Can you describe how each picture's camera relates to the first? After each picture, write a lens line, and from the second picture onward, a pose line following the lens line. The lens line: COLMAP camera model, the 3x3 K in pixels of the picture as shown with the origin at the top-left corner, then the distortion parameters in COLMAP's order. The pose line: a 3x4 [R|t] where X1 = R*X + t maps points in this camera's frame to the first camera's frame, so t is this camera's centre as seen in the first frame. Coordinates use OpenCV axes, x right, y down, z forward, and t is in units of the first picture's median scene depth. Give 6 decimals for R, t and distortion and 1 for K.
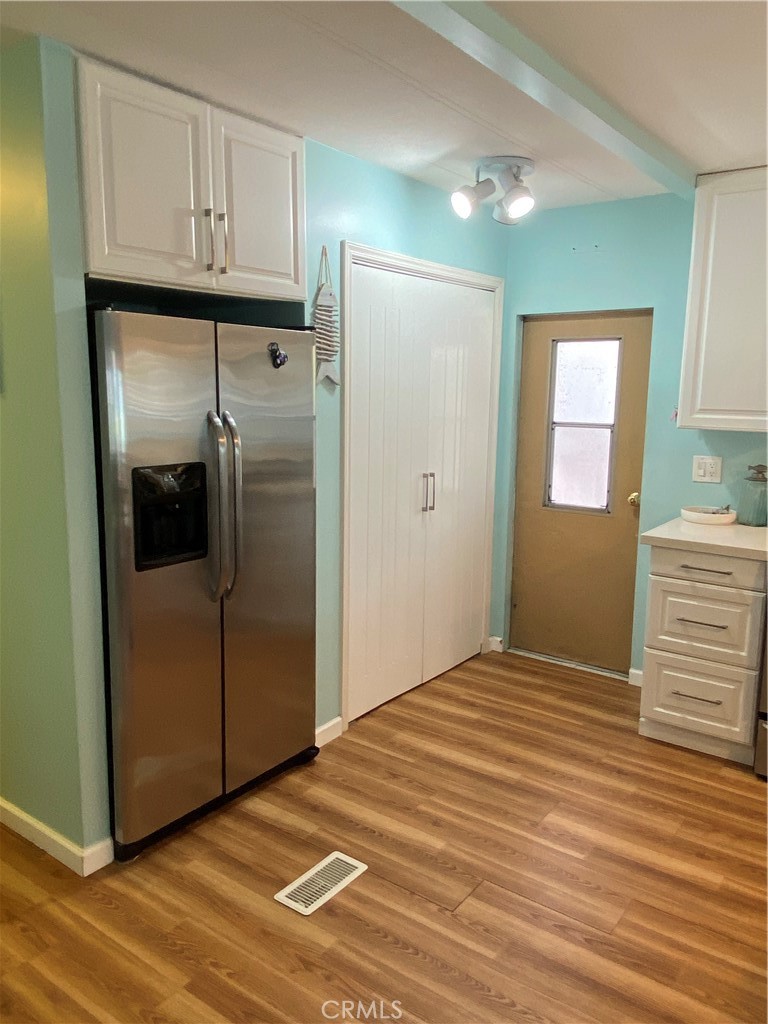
lens RADIAL K [[770.7, 0, 385.4], [0, 770.7, 503.5], [0, 0, 1]] dist [0.101481, -0.133900]
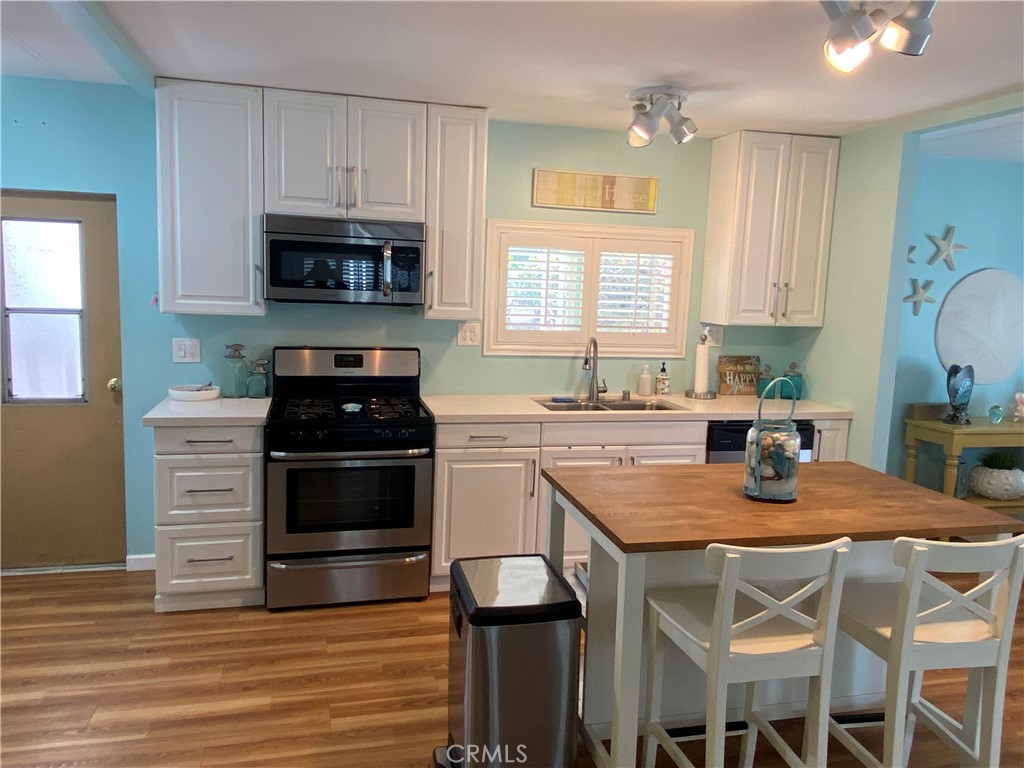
lens RADIAL K [[770.7, 0, 518.8], [0, 770.7, 372.3], [0, 0, 1]] dist [0.101481, -0.133900]
pose [[0.635532, -0.081792, 0.767730, -0.139145], [0.093892, 0.995180, 0.028299, -0.001904], [-0.766344, 0.054098, 0.640148, -0.039257]]
